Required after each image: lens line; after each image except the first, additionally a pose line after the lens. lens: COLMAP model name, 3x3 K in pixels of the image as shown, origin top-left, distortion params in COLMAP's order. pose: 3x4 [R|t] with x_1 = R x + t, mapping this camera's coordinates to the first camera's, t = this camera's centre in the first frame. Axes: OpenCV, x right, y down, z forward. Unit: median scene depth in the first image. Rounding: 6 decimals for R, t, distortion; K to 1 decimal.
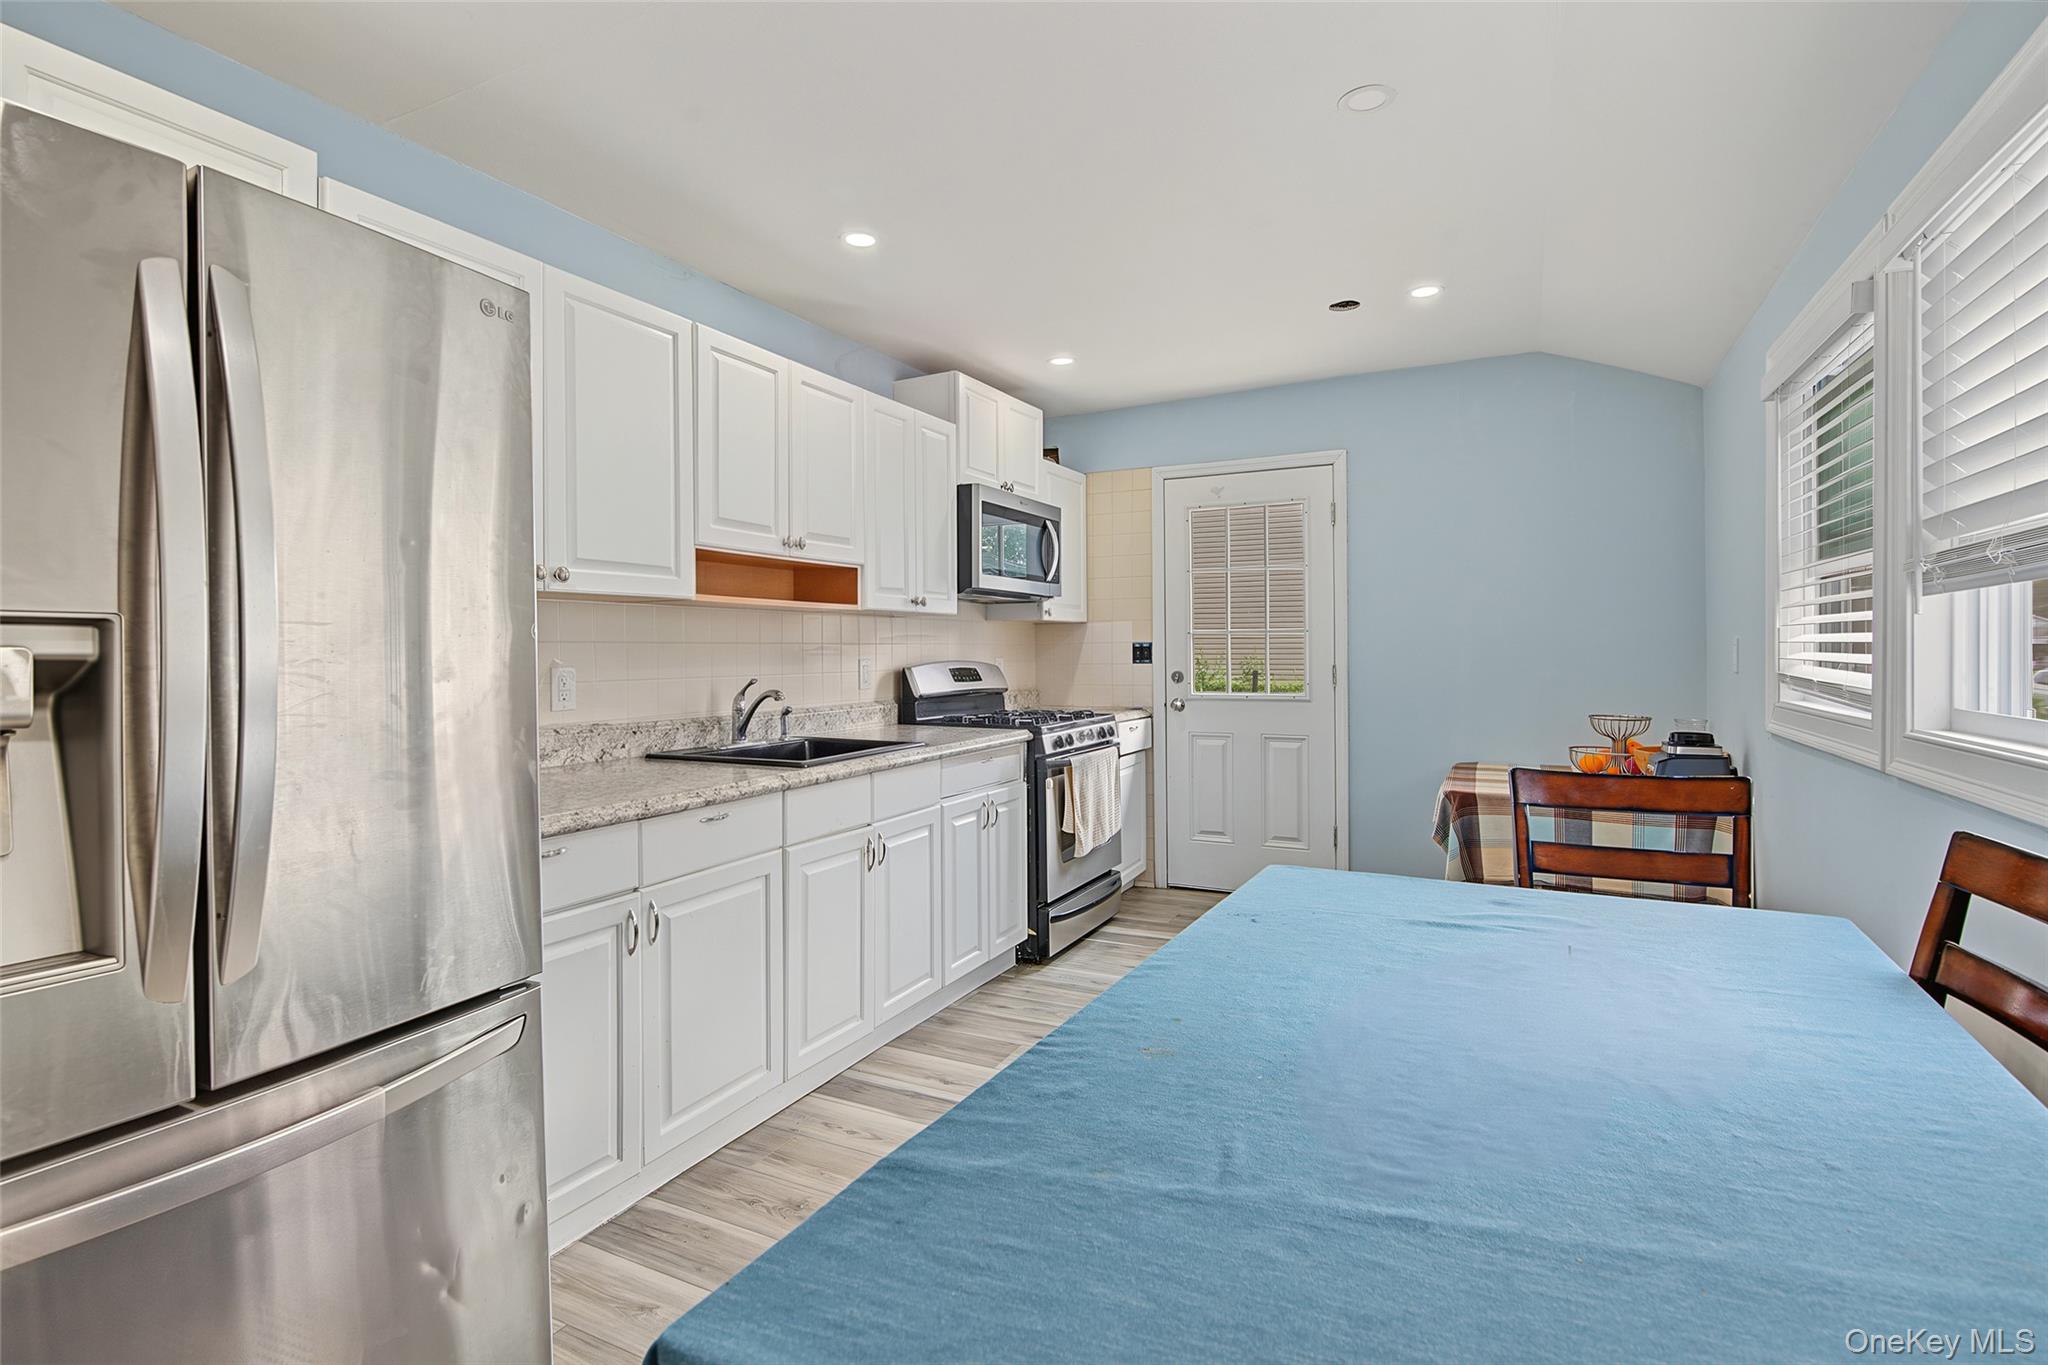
lens RADIAL K [[954.9, 0, 1025.2], [0, 954.9, 659.0], [0, 0, 1]] dist [-0.000022, -0.000011]
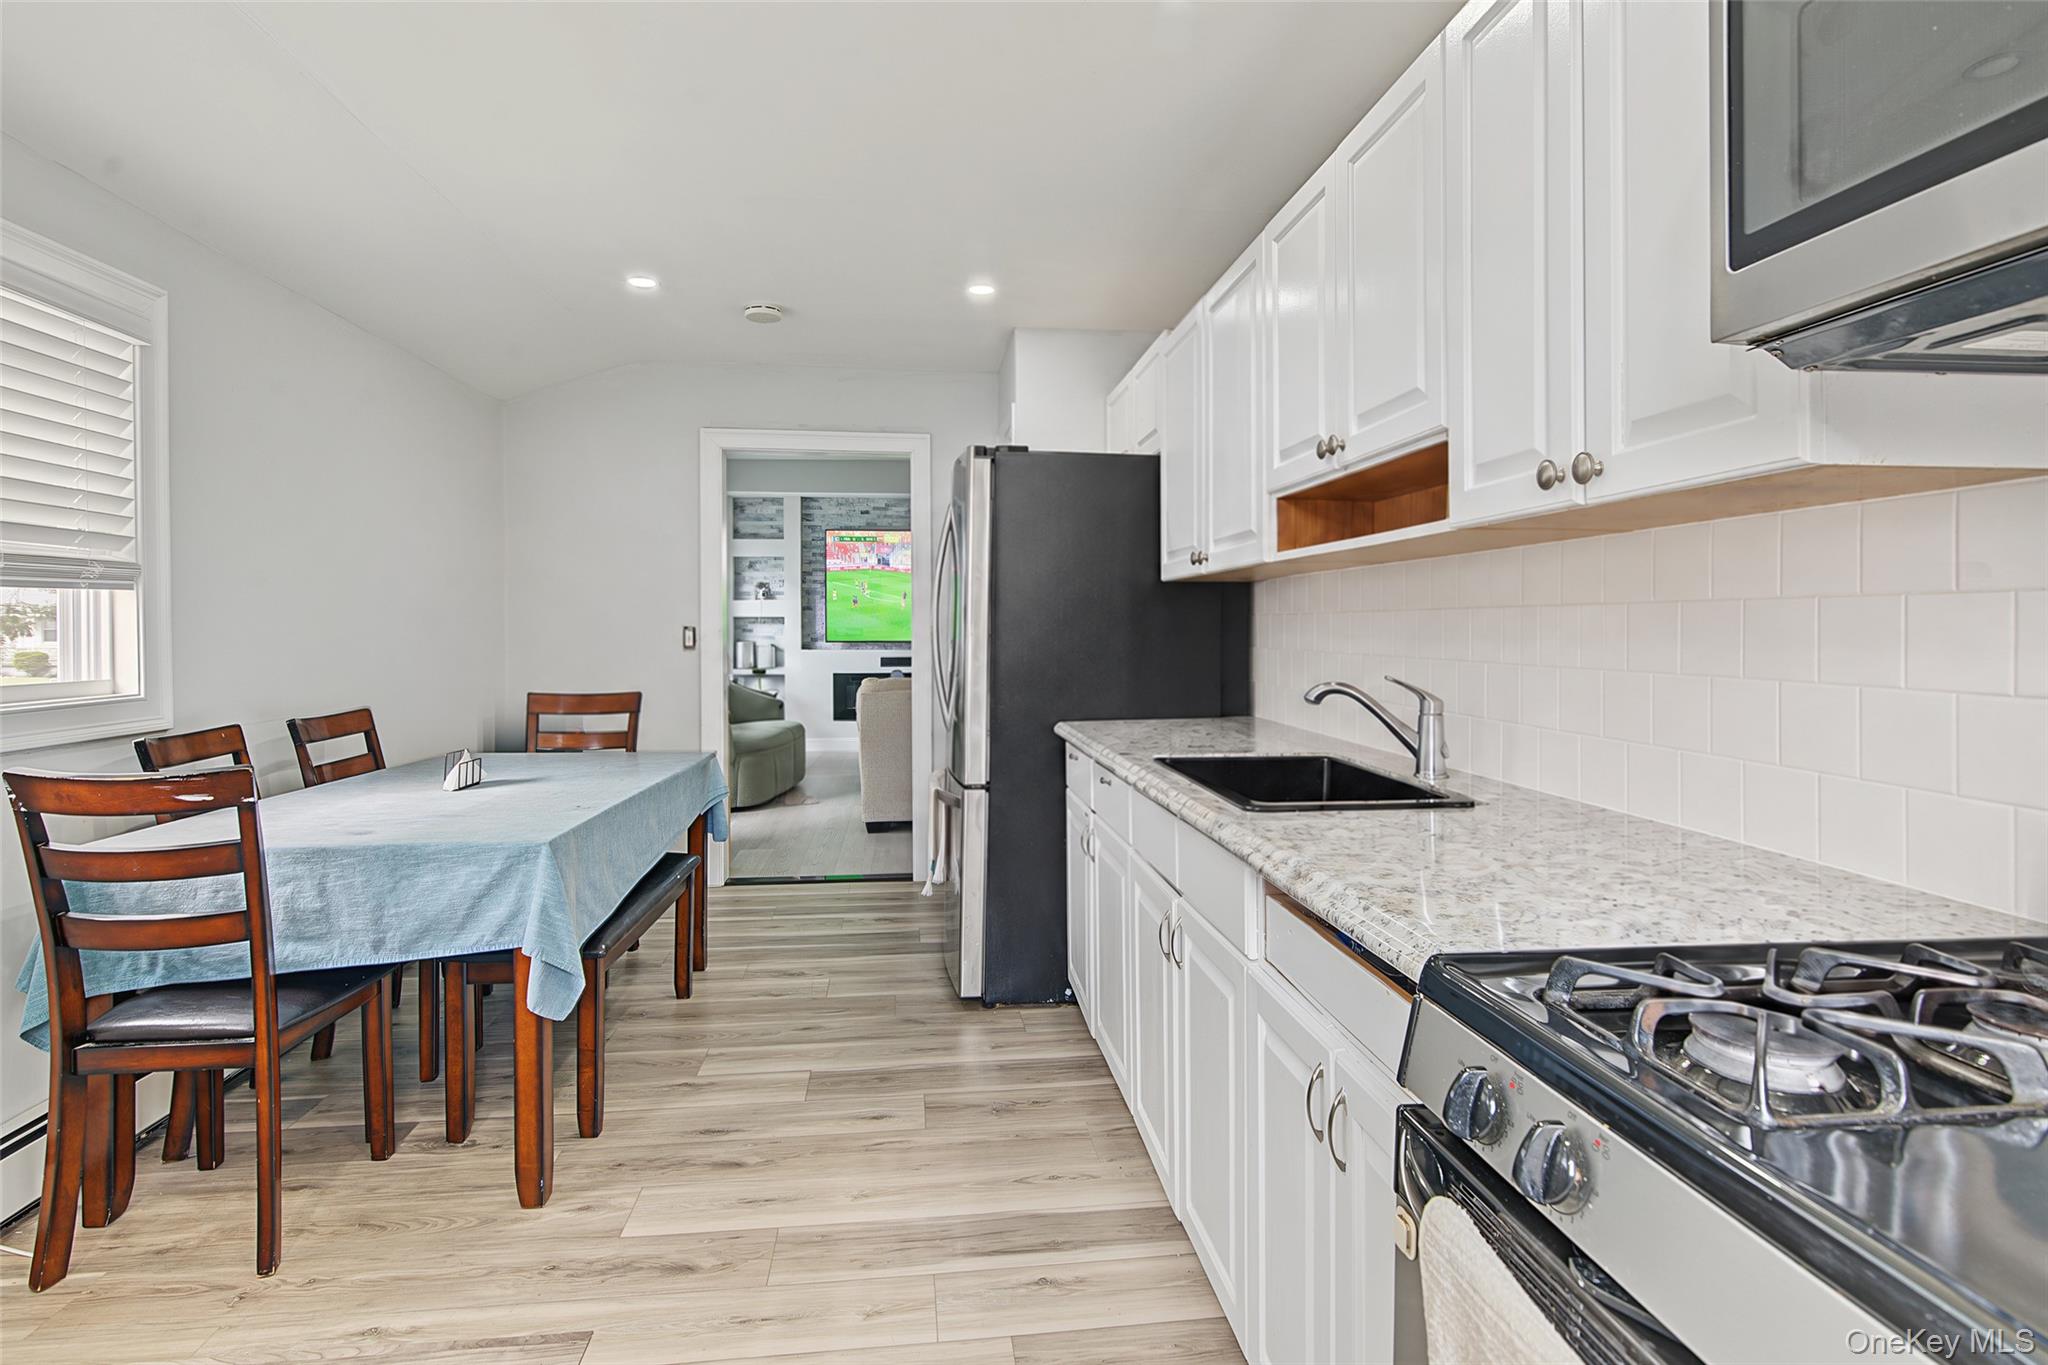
lens RADIAL K [[1001.7, 0, 1012.5], [0, 1001.7, 629.4], [0, 0, 1]] dist [-0.000382, -0.000013]
pose [[-0.832247, 0.021265, -0.553997, 0.256308], [0.014252, 0.999754, 0.016966, -0.016603], [0.554222, 0.006224, -0.832346, 1.286592]]
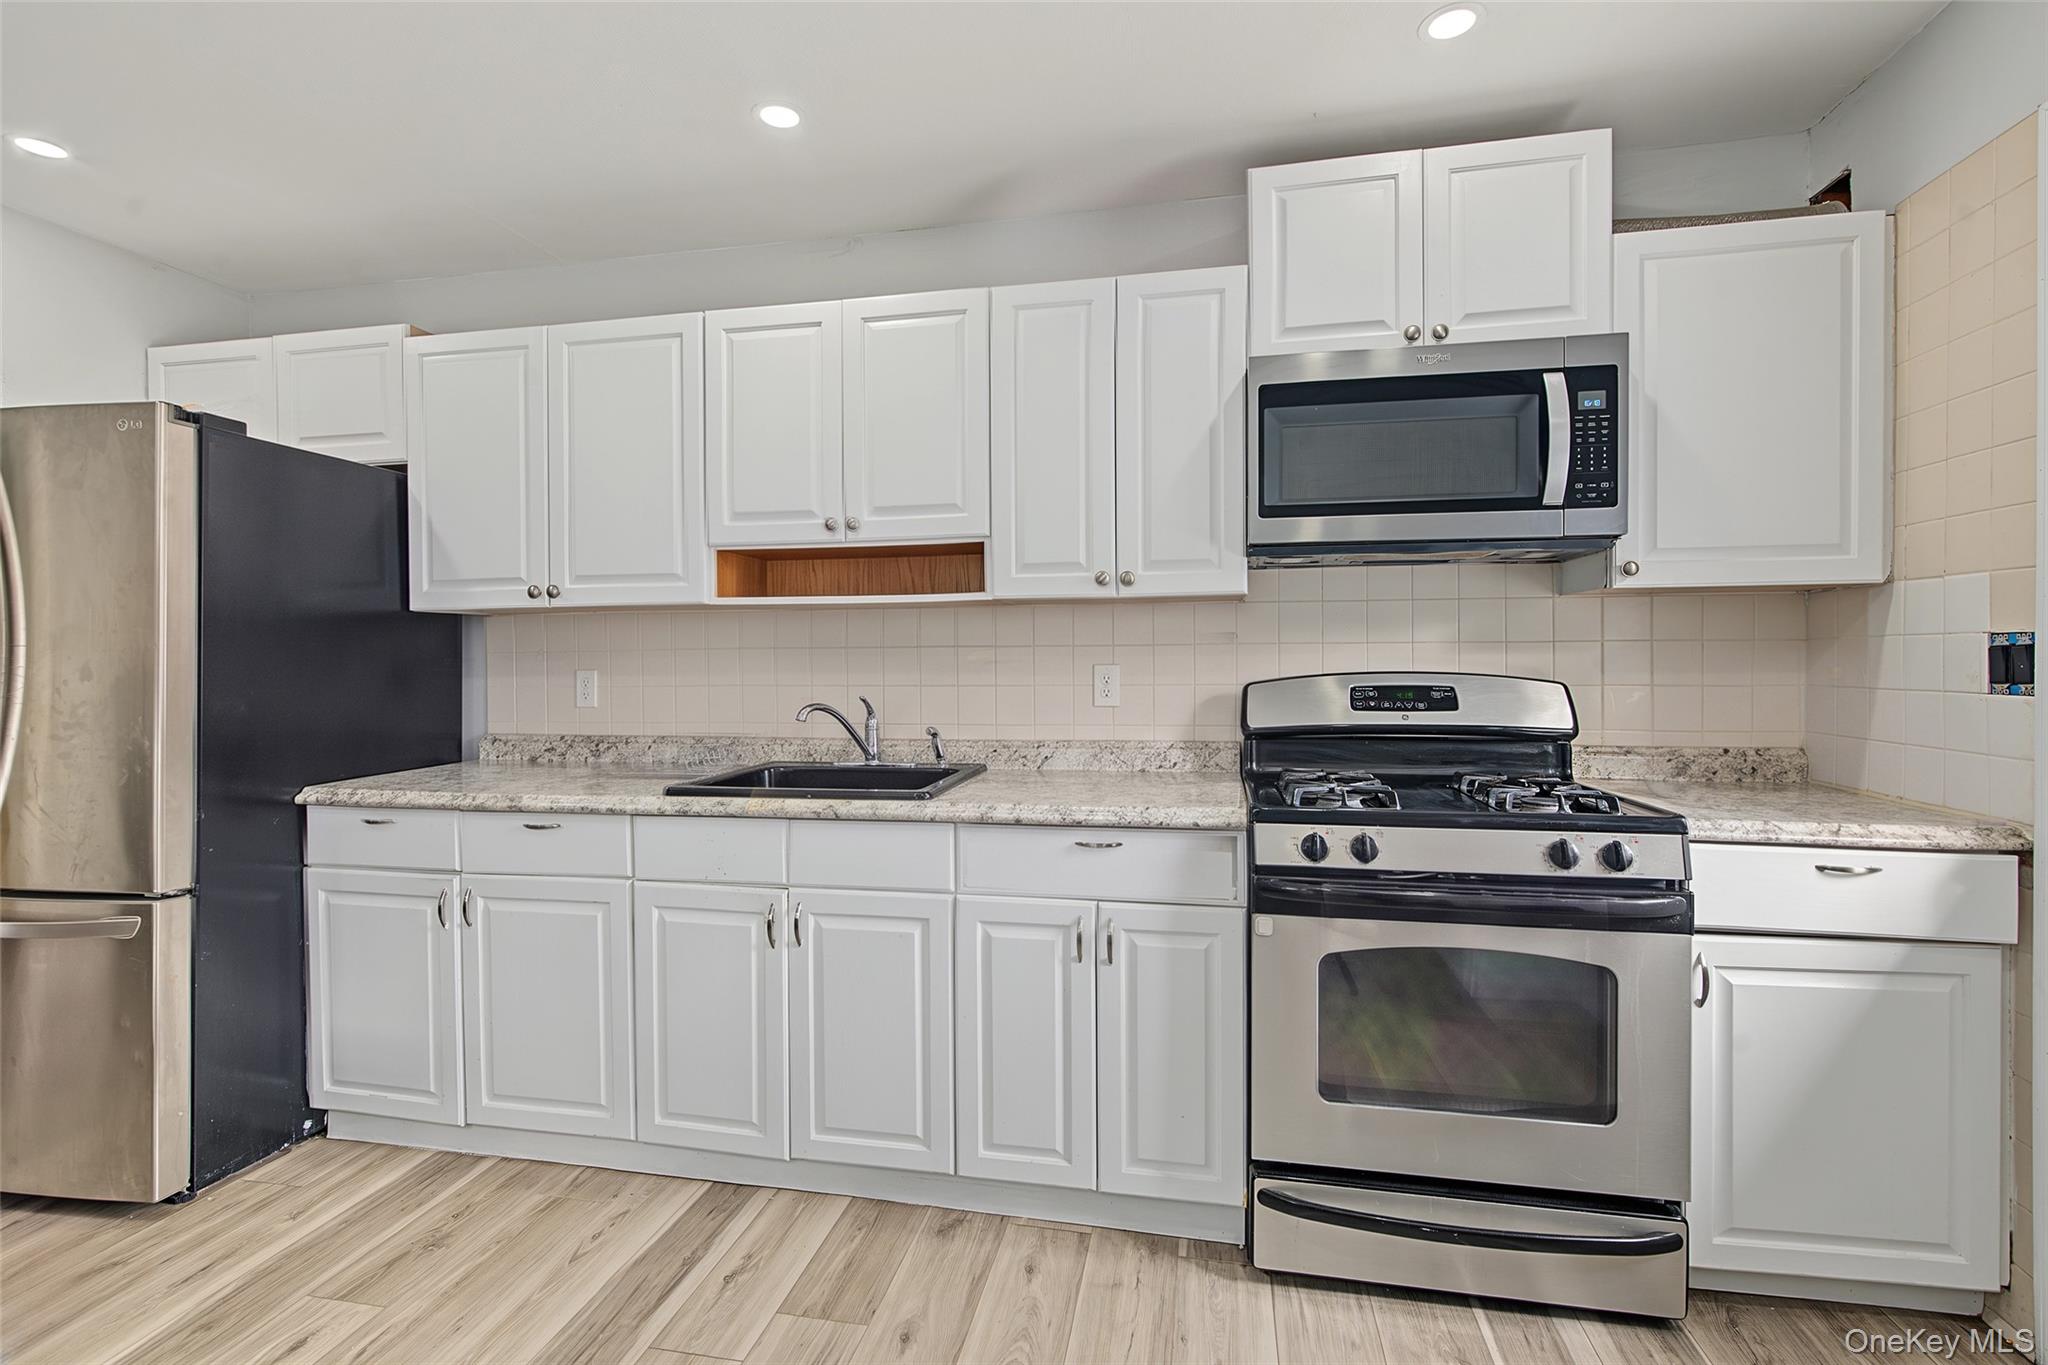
lens RADIAL K [[954.9, 0, 1025.2], [0, 954.9, 659.0], [0, 0, 1]] dist [-0.000022, -0.000011]
pose [[0.272228, 0.018001, -0.962064, 0.530445], [-0.003114, 0.999836, 0.017827, -0.019631], [0.962228, -0.001857, 0.272240, 0.838575]]
